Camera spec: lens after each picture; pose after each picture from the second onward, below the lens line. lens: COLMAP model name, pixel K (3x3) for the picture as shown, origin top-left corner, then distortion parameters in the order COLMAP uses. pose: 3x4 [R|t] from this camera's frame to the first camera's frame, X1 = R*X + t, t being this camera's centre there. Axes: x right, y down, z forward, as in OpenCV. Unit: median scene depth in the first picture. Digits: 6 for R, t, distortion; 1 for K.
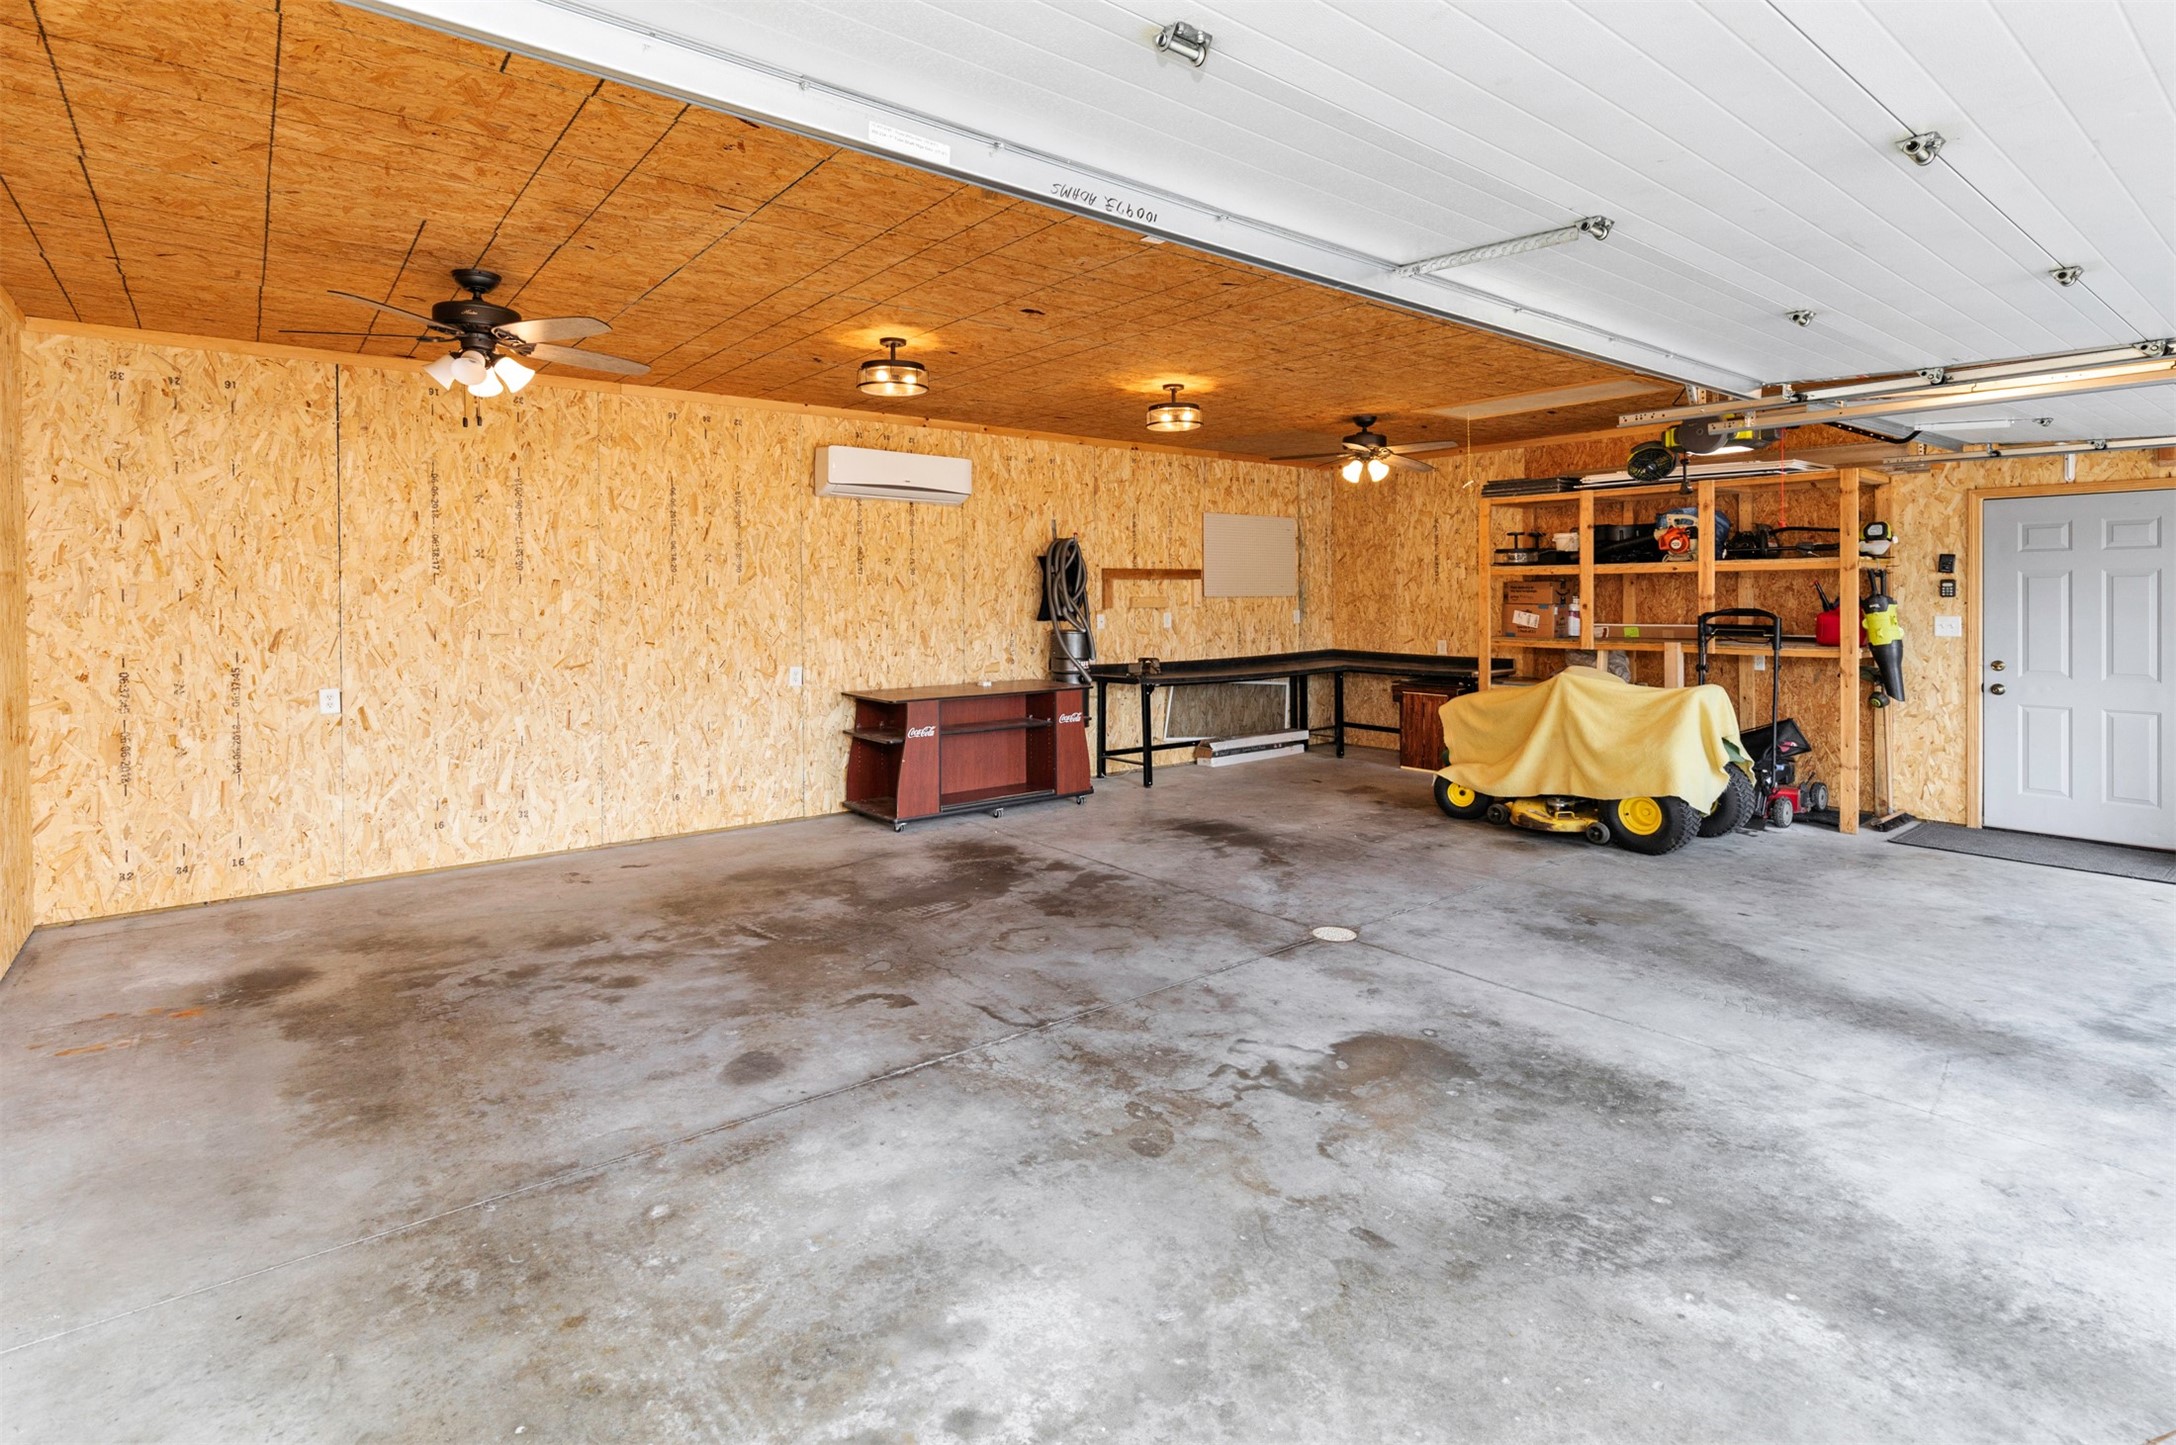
lens RADIAL K [[1041.8, 0, 1083.0], [0, 1041.8, 670.8], [0, 0, 1]] dist [0.004503, 0.001307]
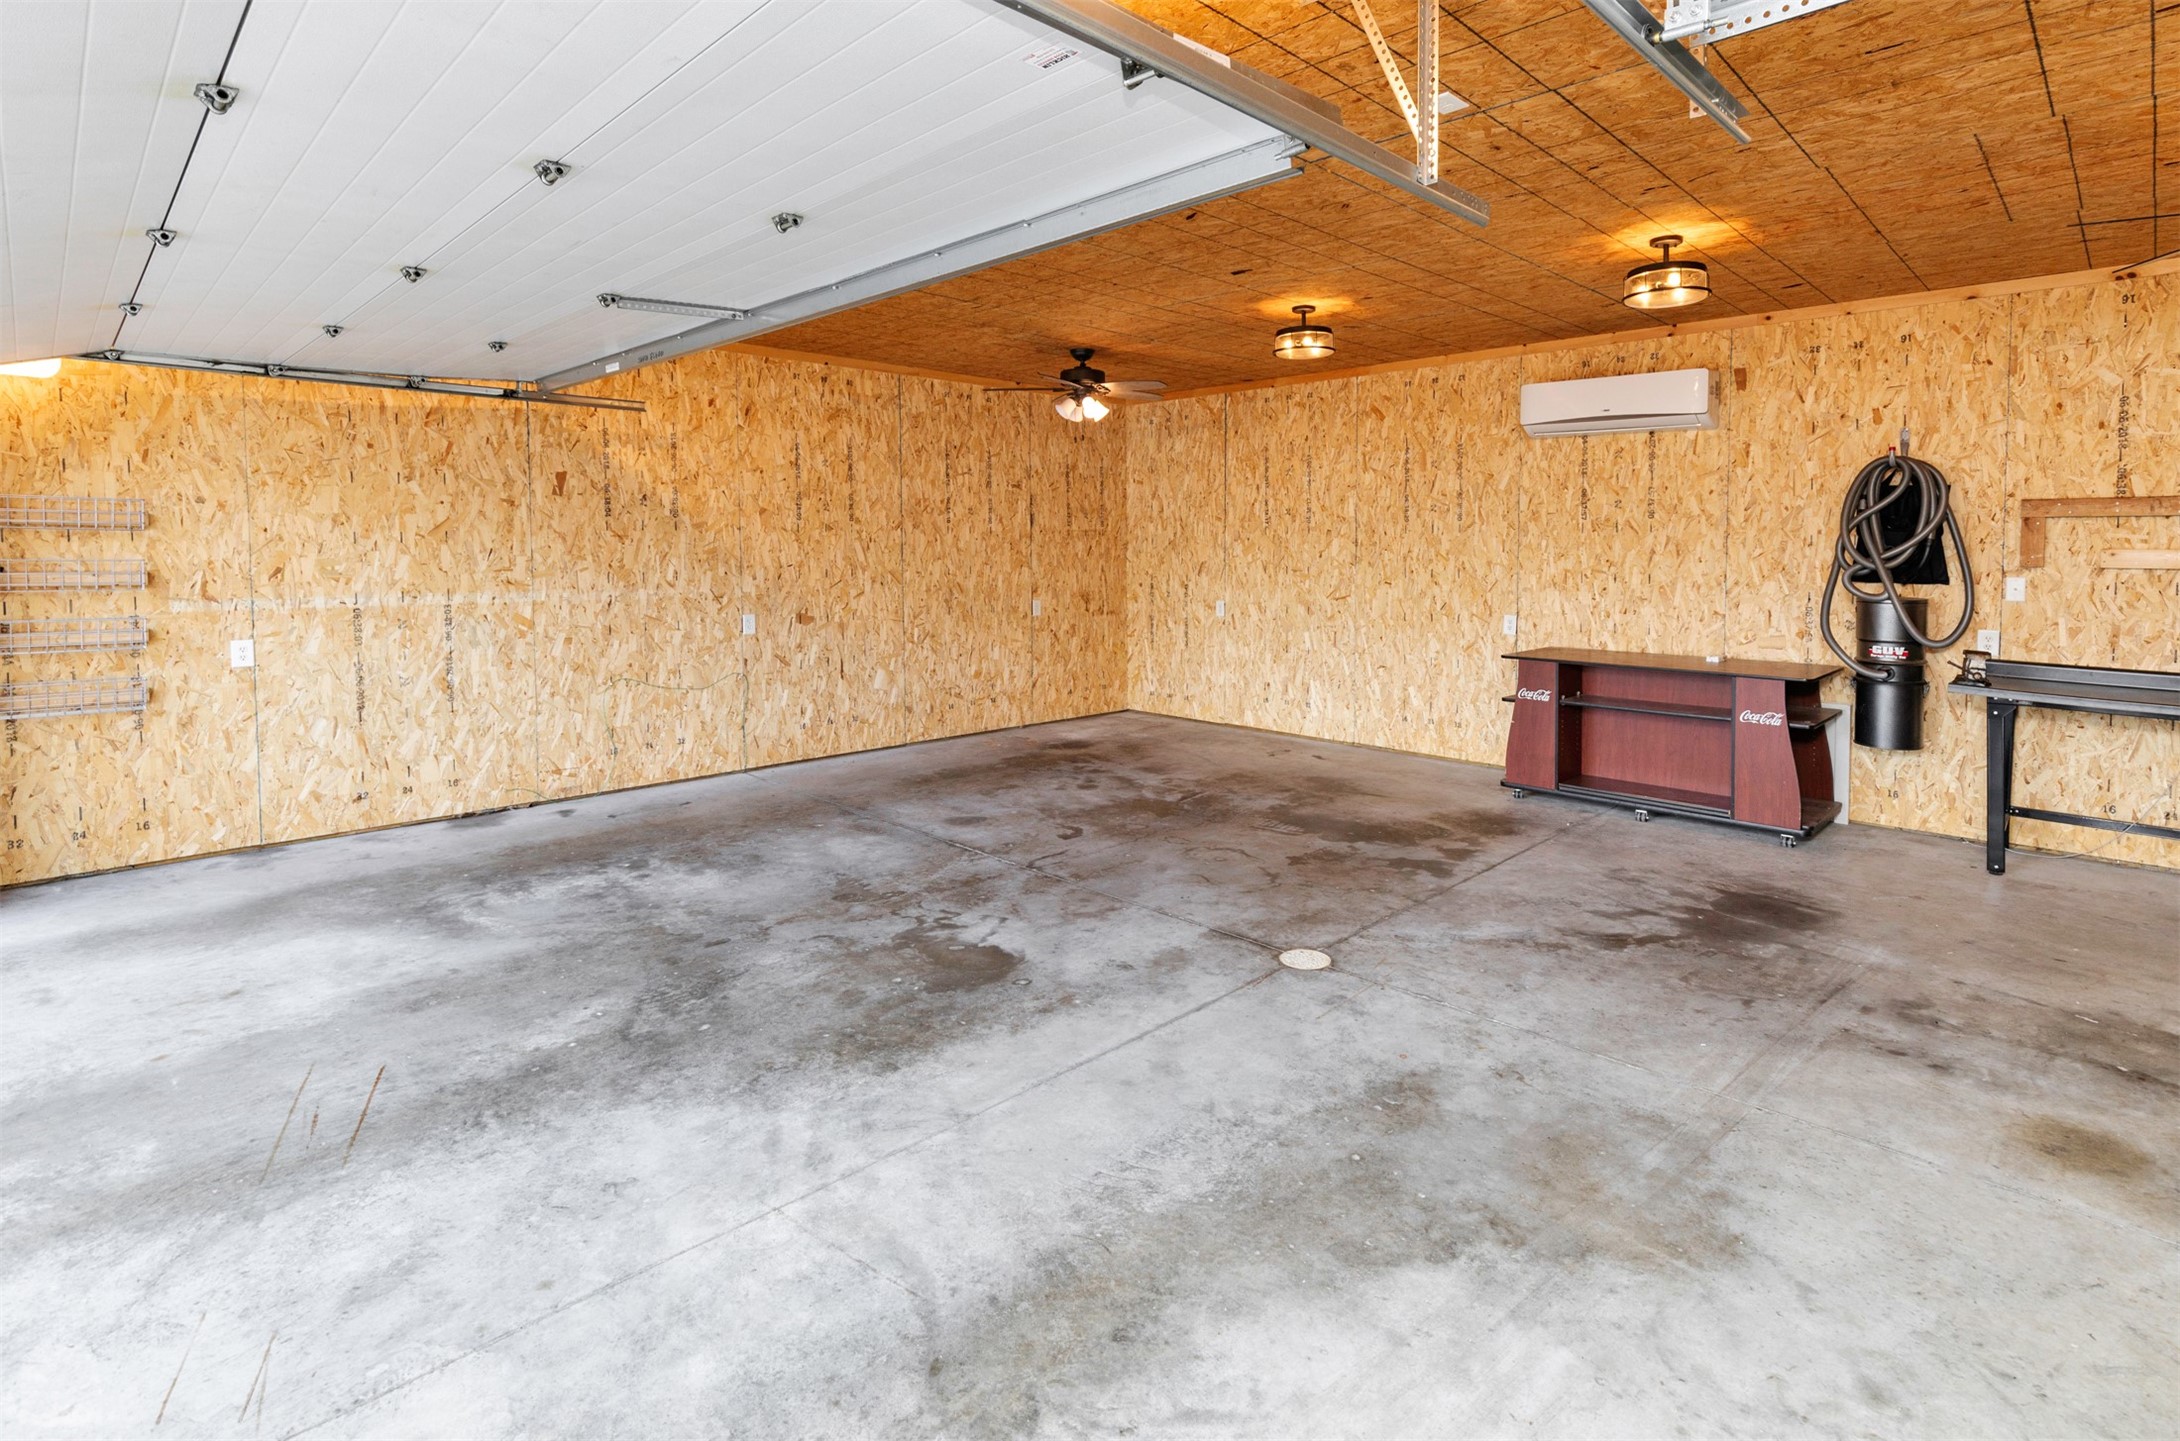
lens RADIAL K [[1057.6, 0, 1085.4], [0, 1057.6, 673.8], [0, 0, 1]] dist [0.002432, 0.000333]
pose [[0.109682, 0.123716, -0.986237, 0.832967], [-0.077166, 0.990289, 0.115642, -0.041399], [0.990967, 0.063420, 0.118163, 0.592784]]
